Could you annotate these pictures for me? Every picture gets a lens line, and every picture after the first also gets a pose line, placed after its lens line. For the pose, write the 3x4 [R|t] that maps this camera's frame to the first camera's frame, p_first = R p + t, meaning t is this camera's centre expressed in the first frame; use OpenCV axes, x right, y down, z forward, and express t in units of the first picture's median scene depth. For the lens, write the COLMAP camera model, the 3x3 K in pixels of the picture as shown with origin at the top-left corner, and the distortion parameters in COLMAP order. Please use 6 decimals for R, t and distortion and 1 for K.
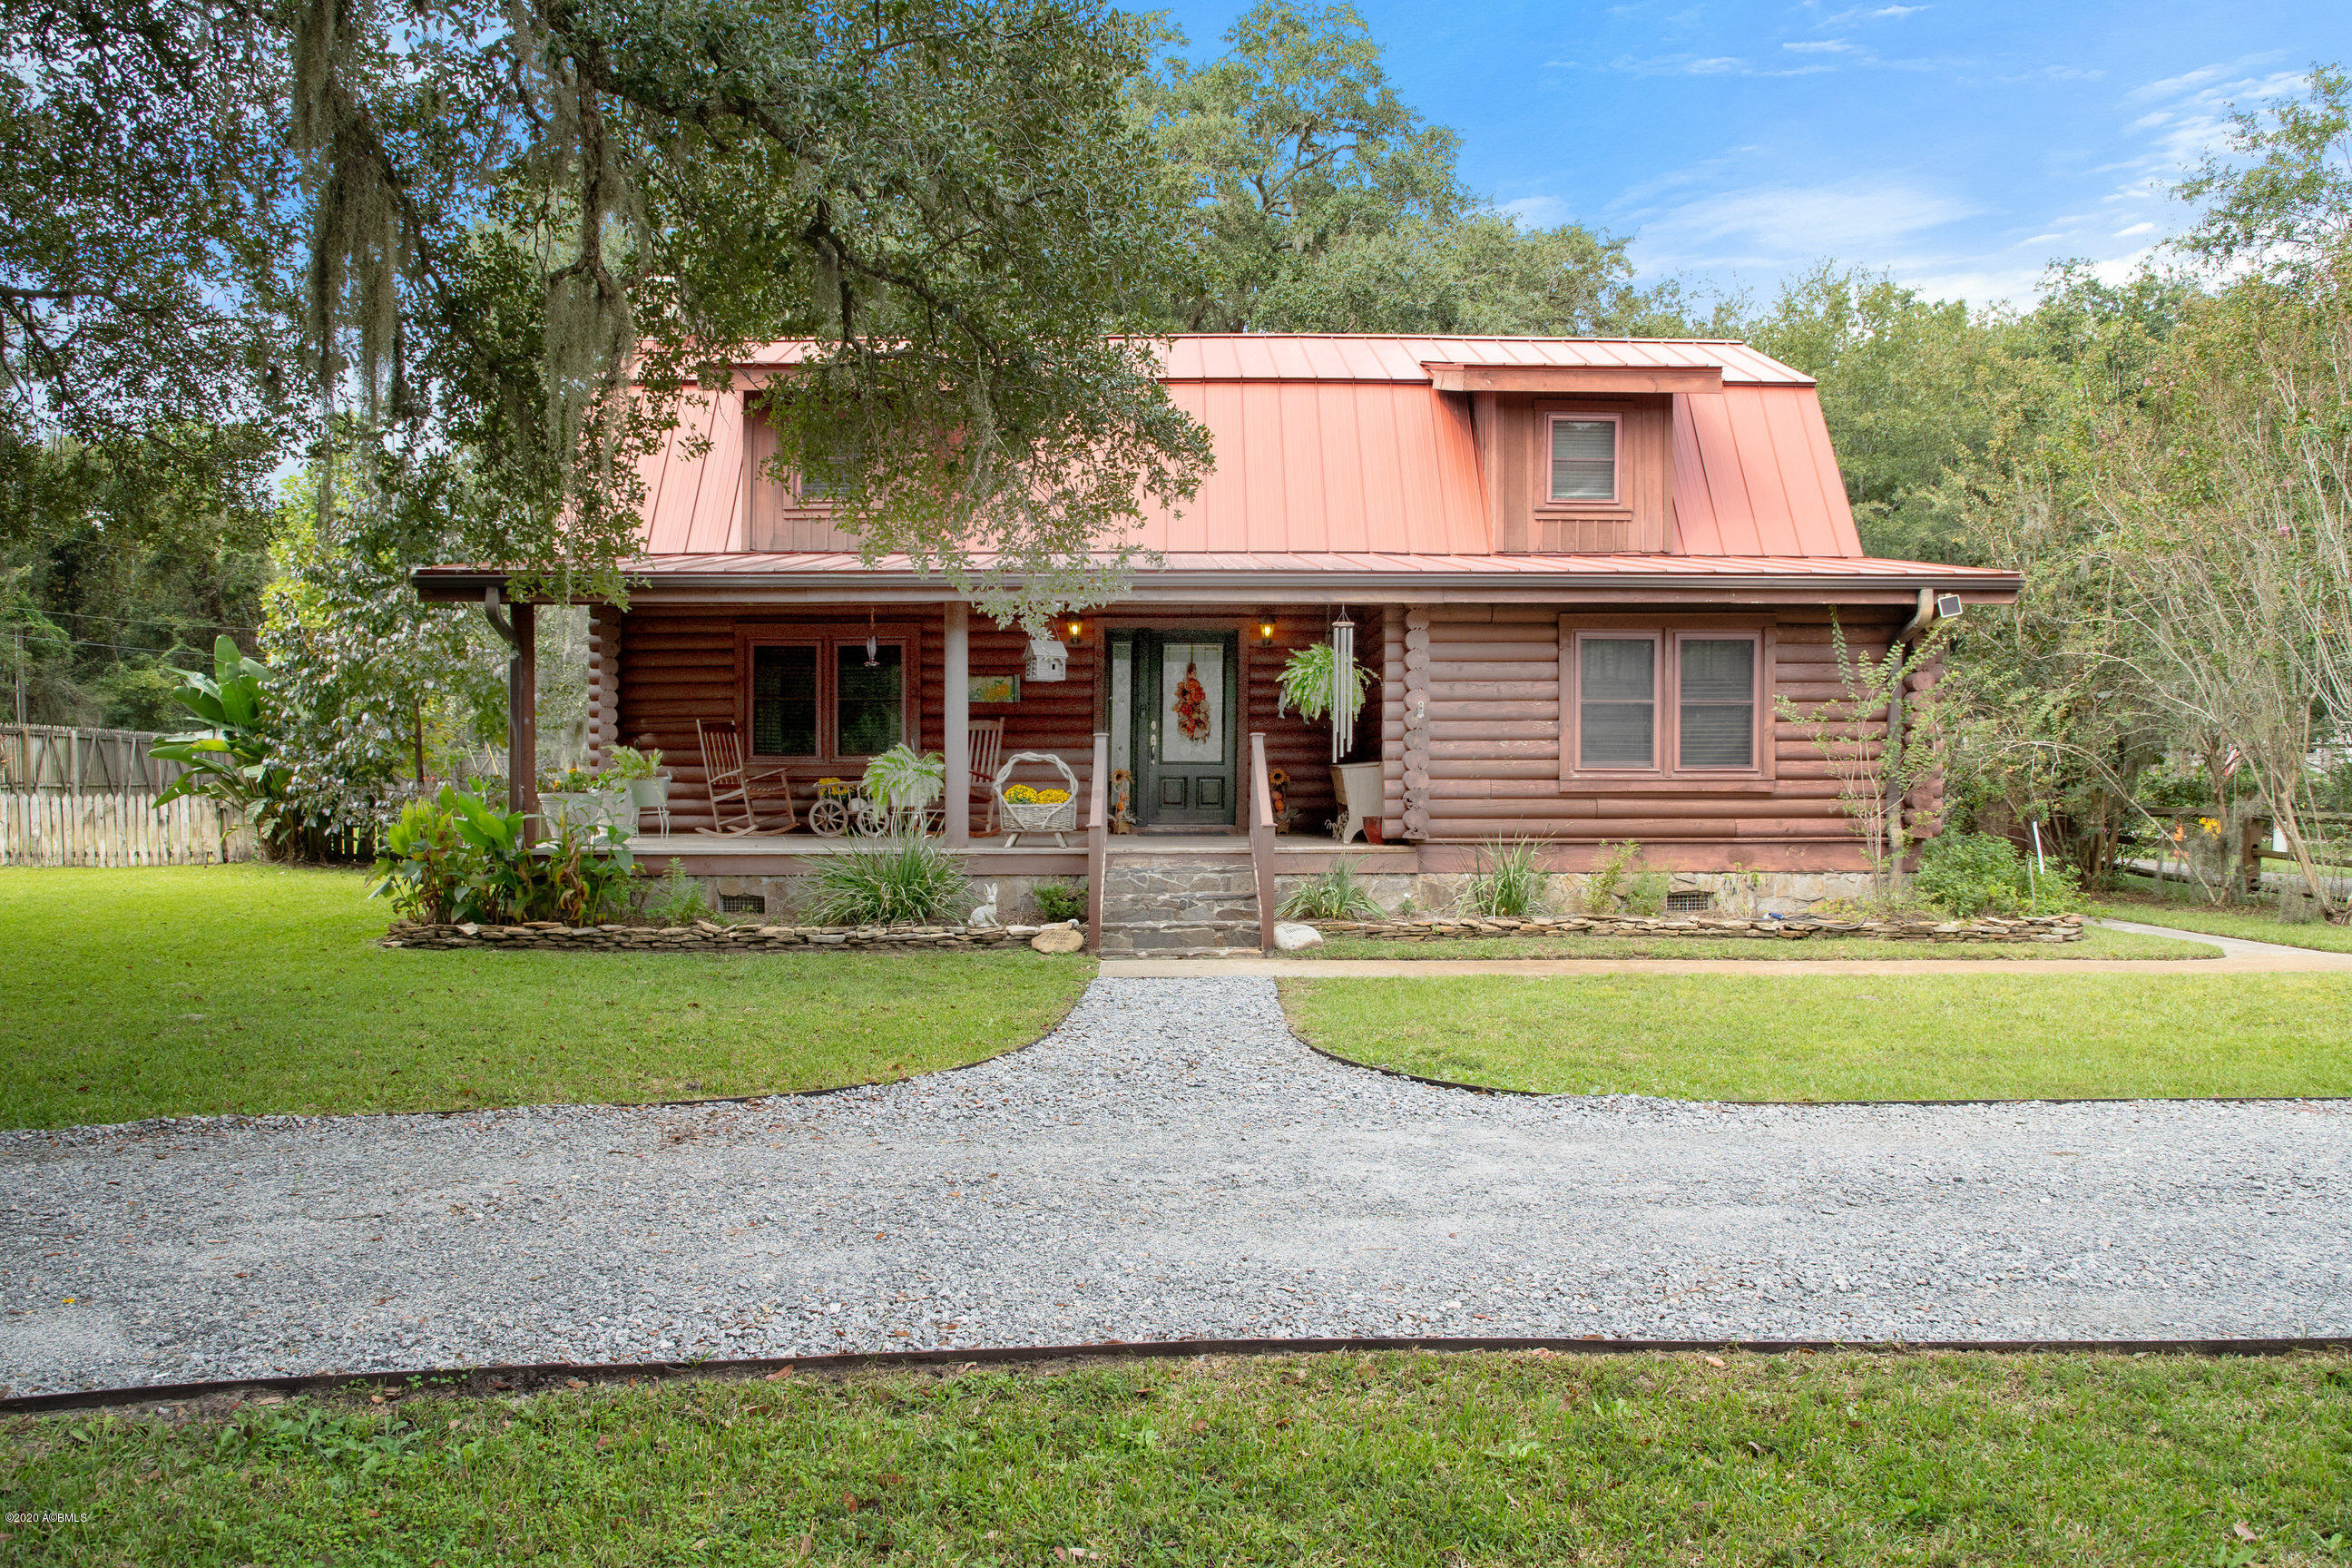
lens RADIAL K [[1649.2, 0, 1256.8], [0, 1649.2, 805.0], [0, 0, 1]] dist [-0.060356, 0.018412]
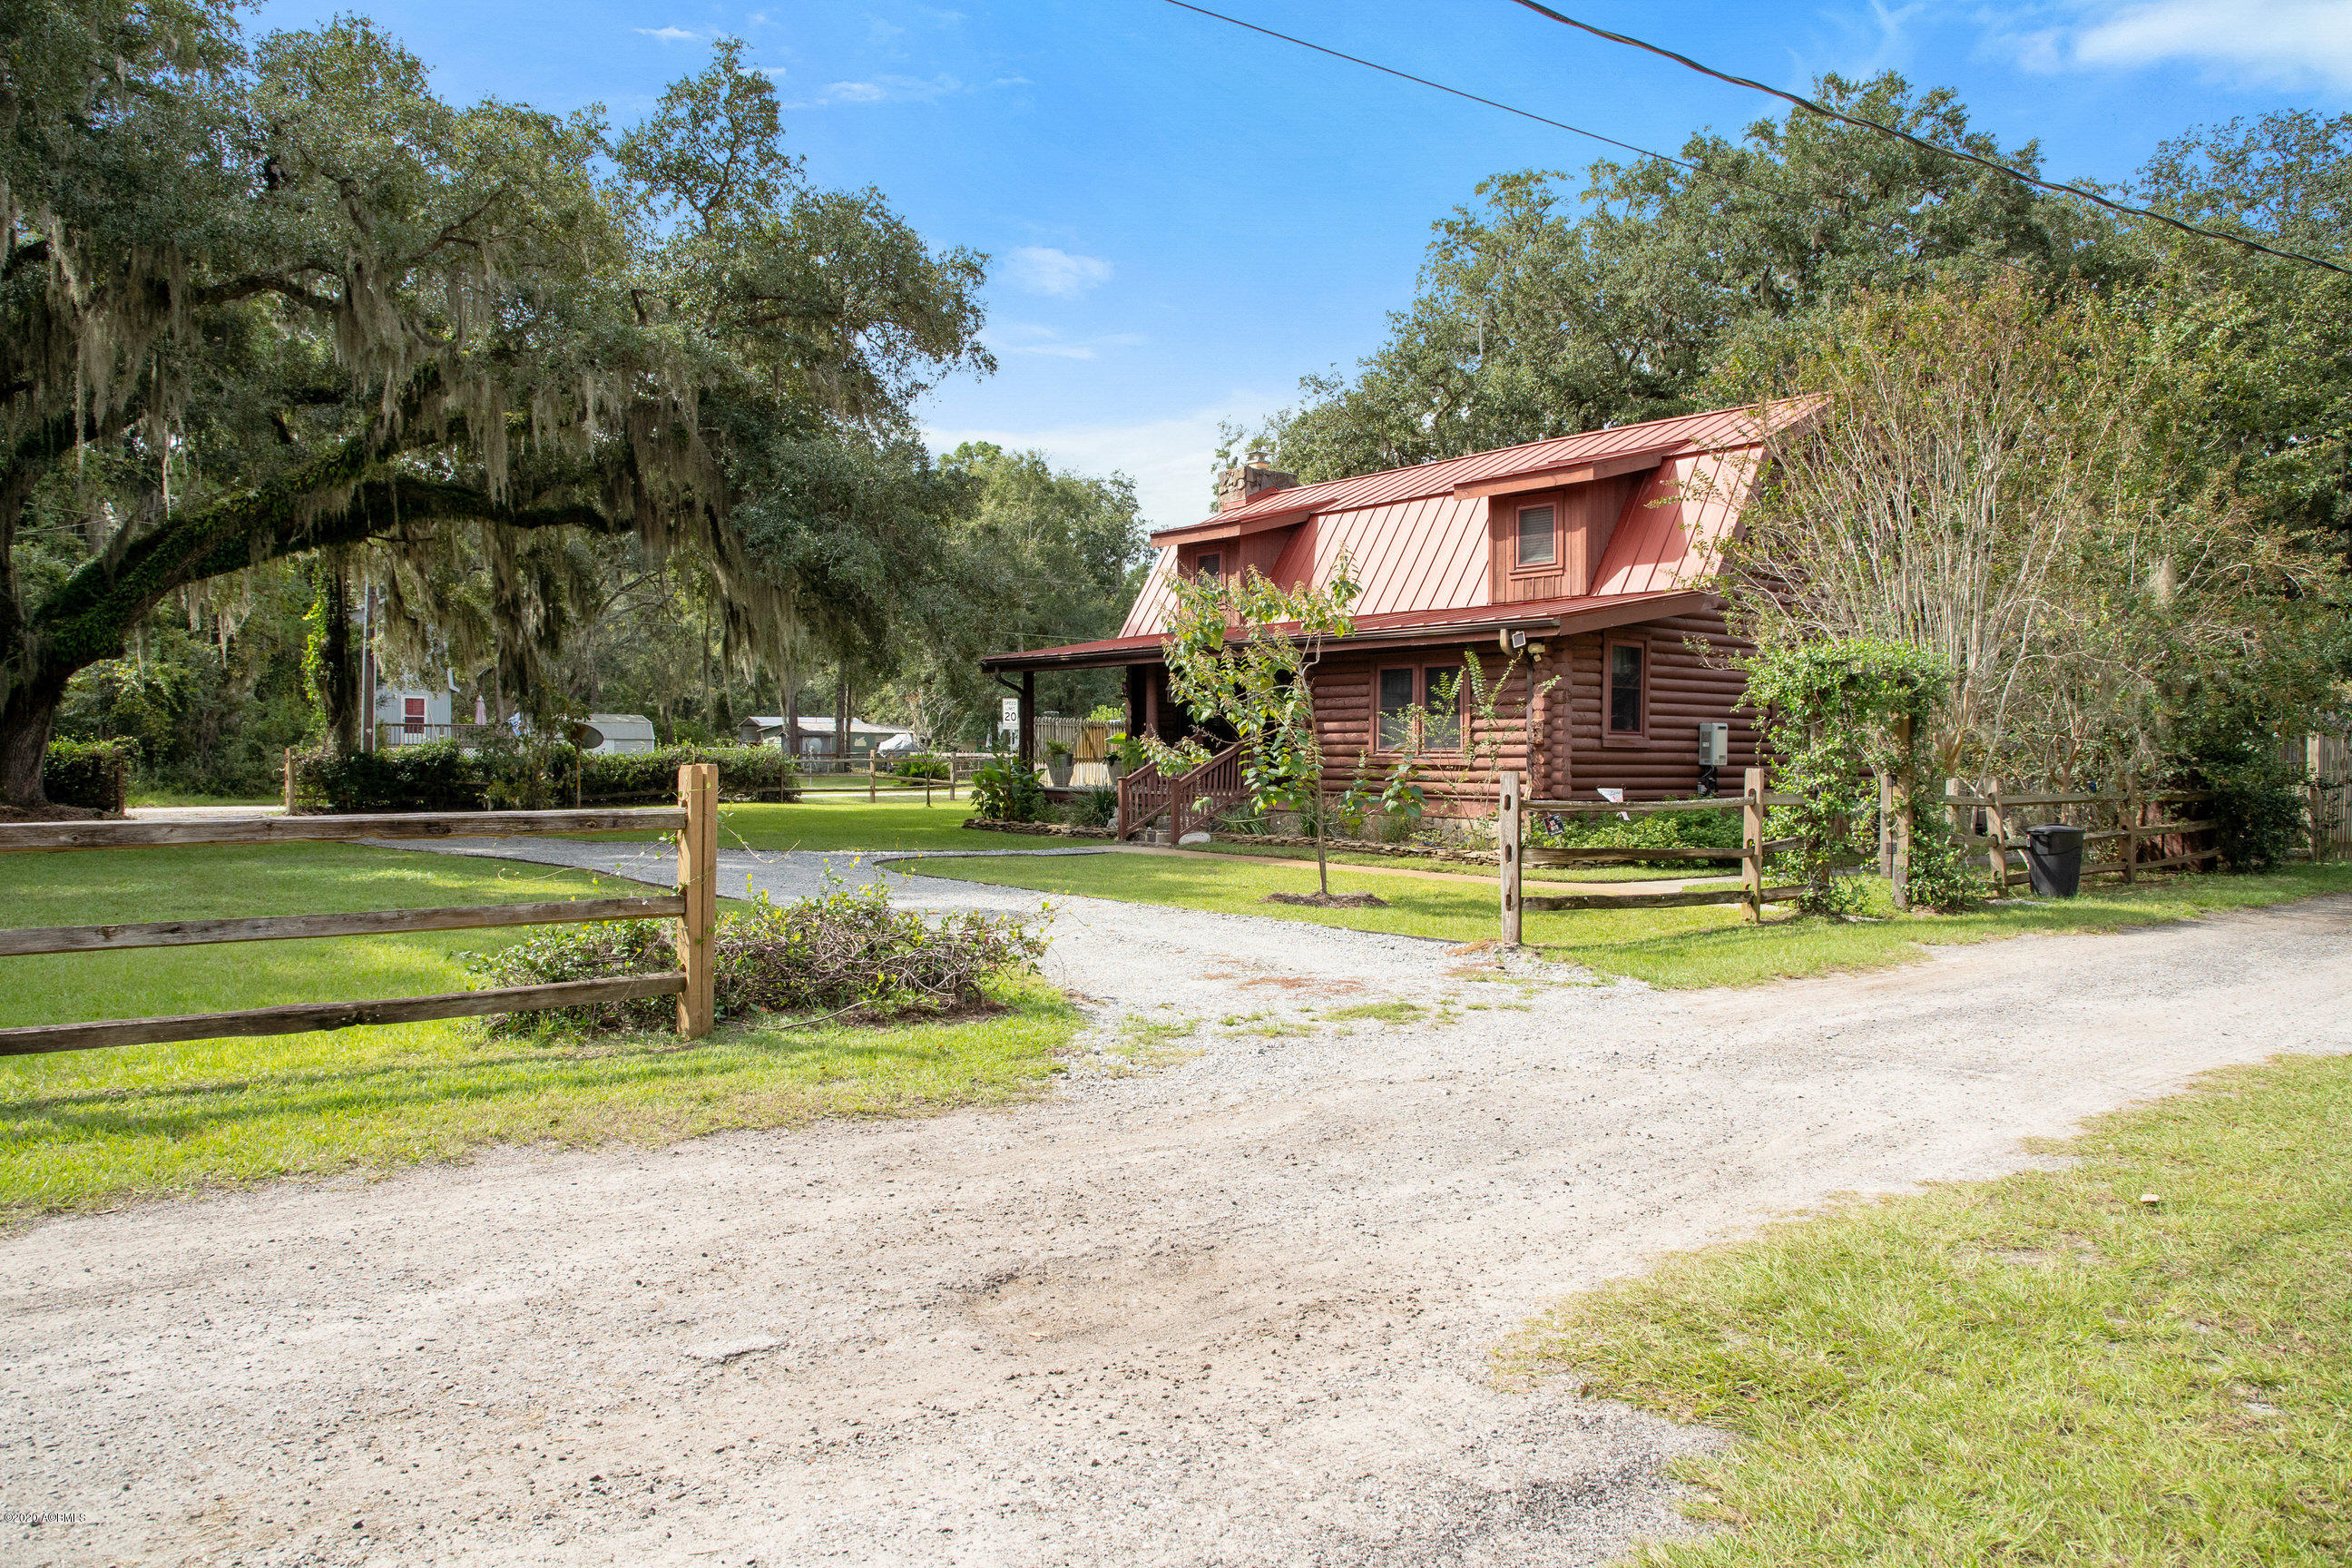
lens RADIAL K [[1649.2, 0, 1174.8], [0, 1649.2, 778.1], [0, 0, 1]] dist [-0.060356, 0.018412]
pose [[0.605546, 0.015001, -0.795669, 1.365518], [-0.017792, 0.999828, 0.005309, 0.000714], [0.795612, 0.010942, 0.605708, -0.140378]]
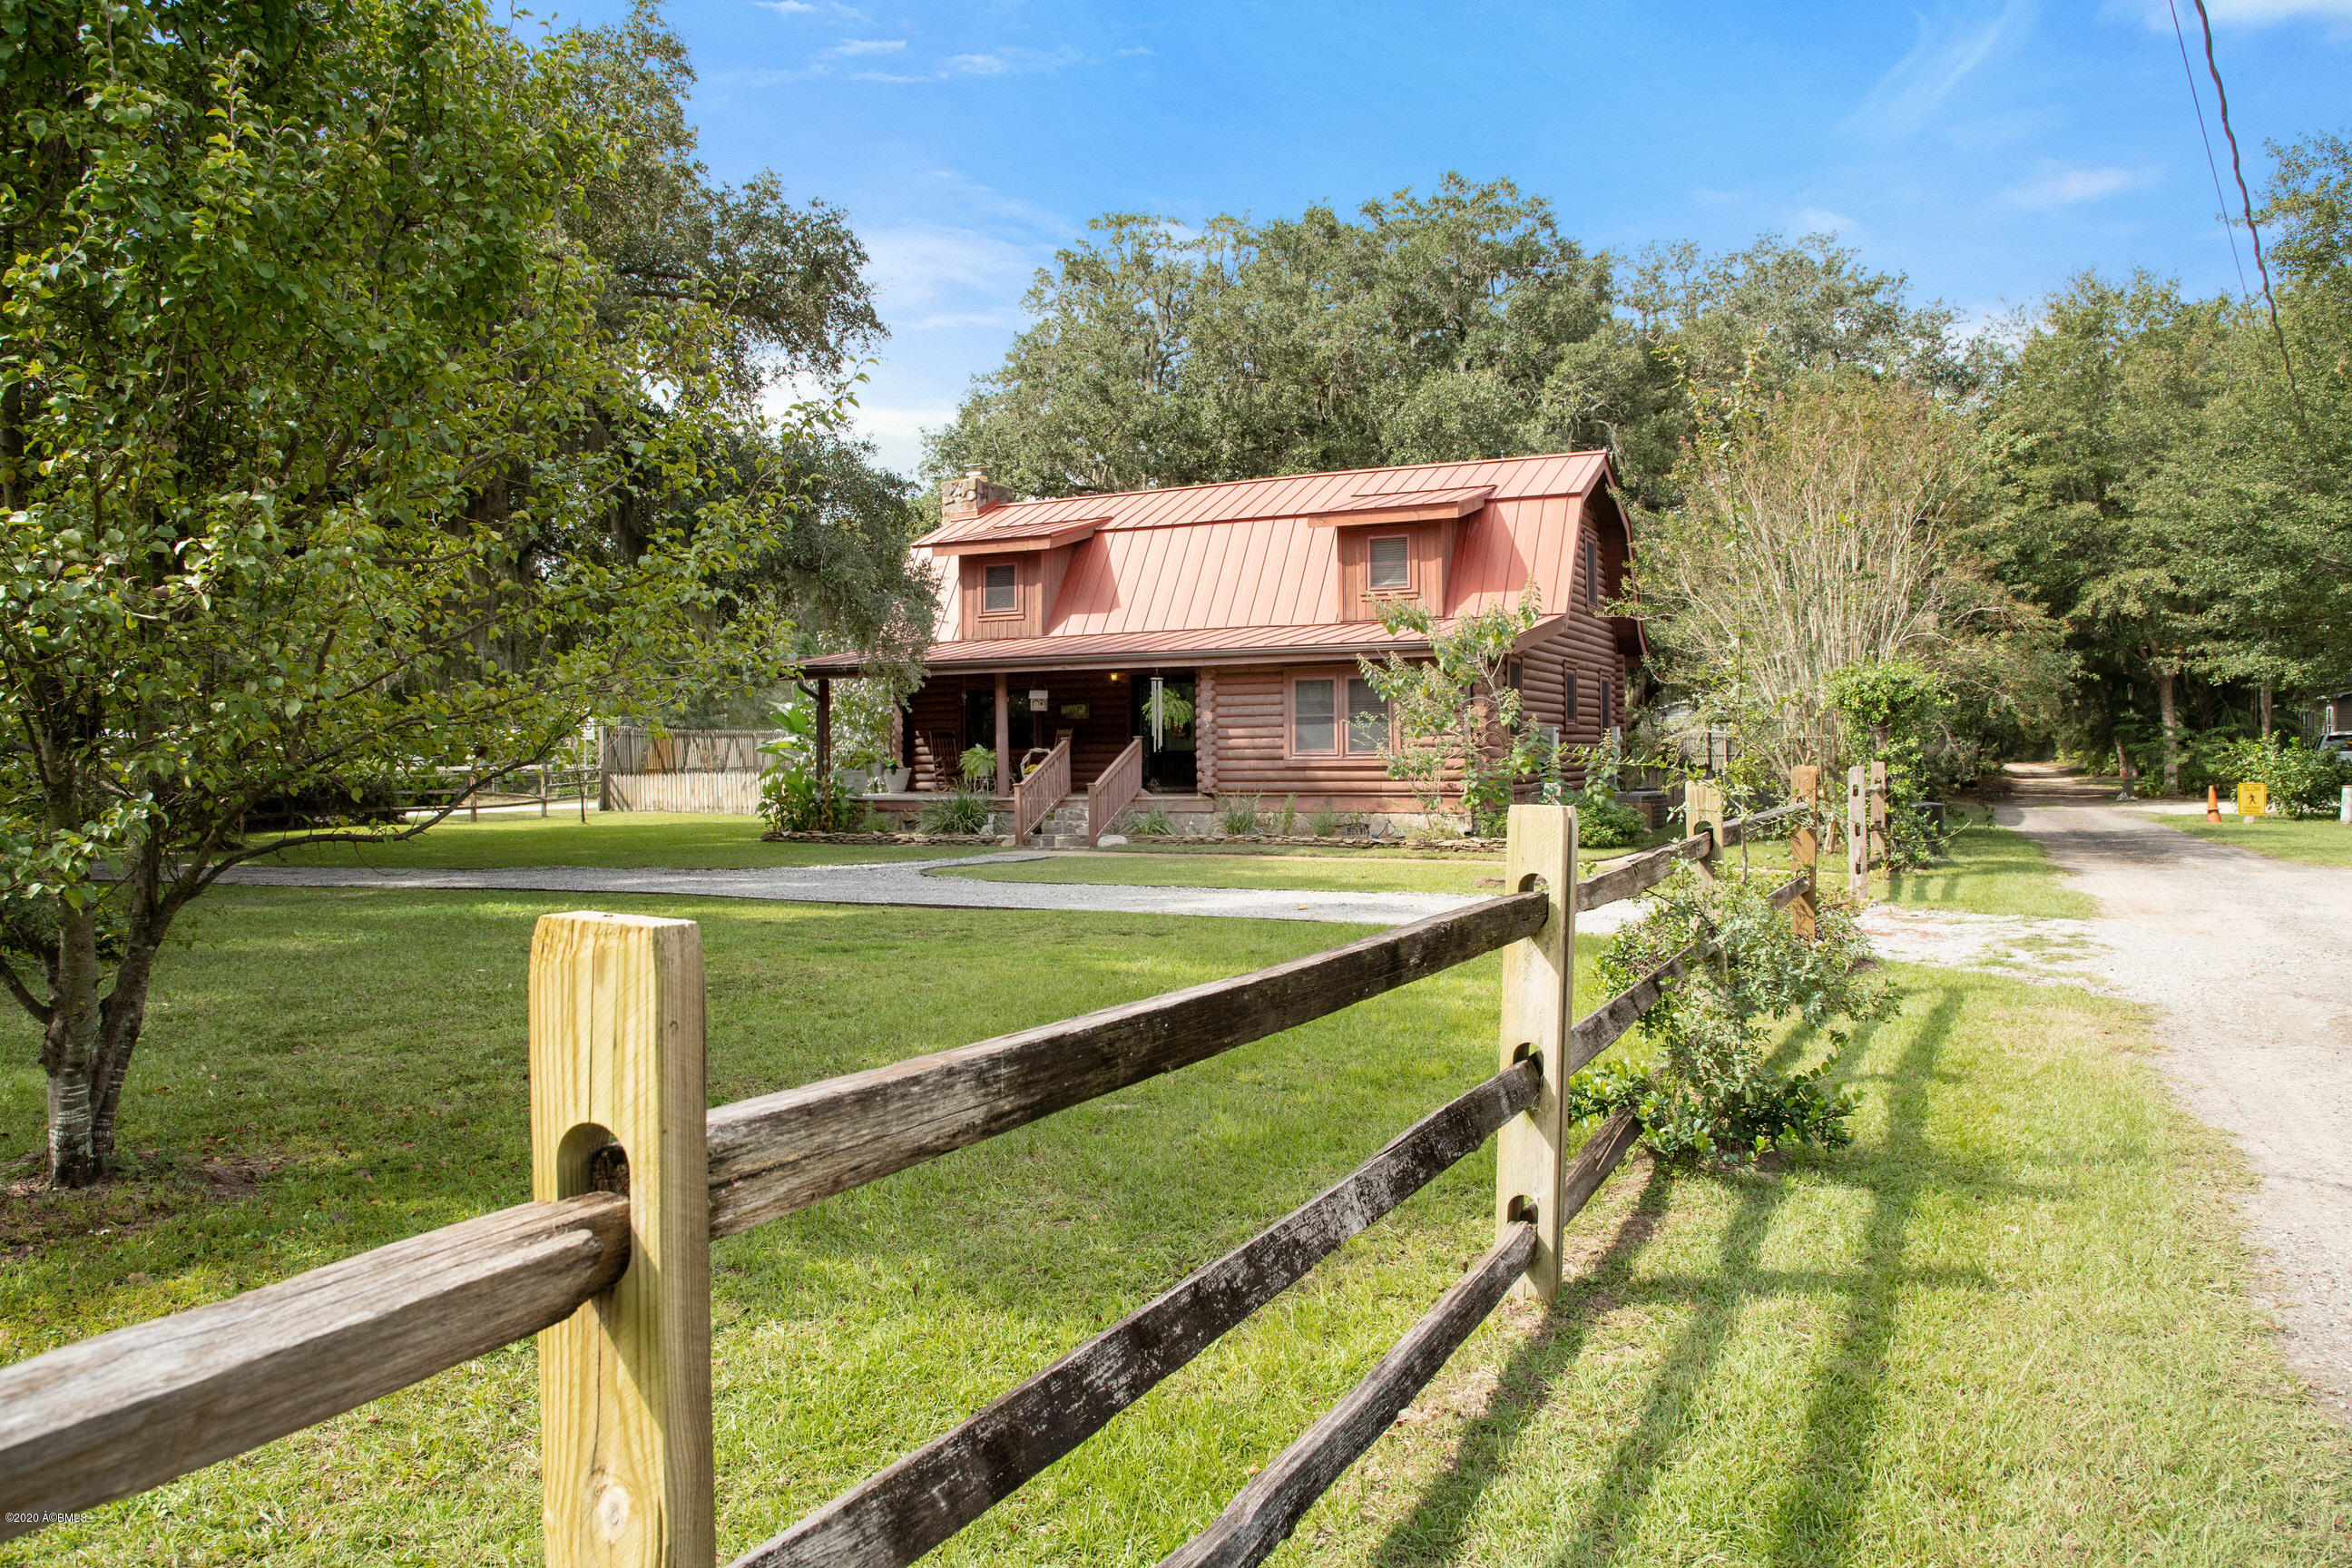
lens RADIAL K [[1649.2, 0, 1184.4], [0, 1649.2, 776.4], [0, 0, 1]] dist [-0.060356, 0.018412]
pose [[0.888074, -0.002228, -0.459694, 0.908628], [-0.000585, 0.999982, -0.005977, 0.012932], [0.459699, 0.005577, 0.888057, -0.633693]]
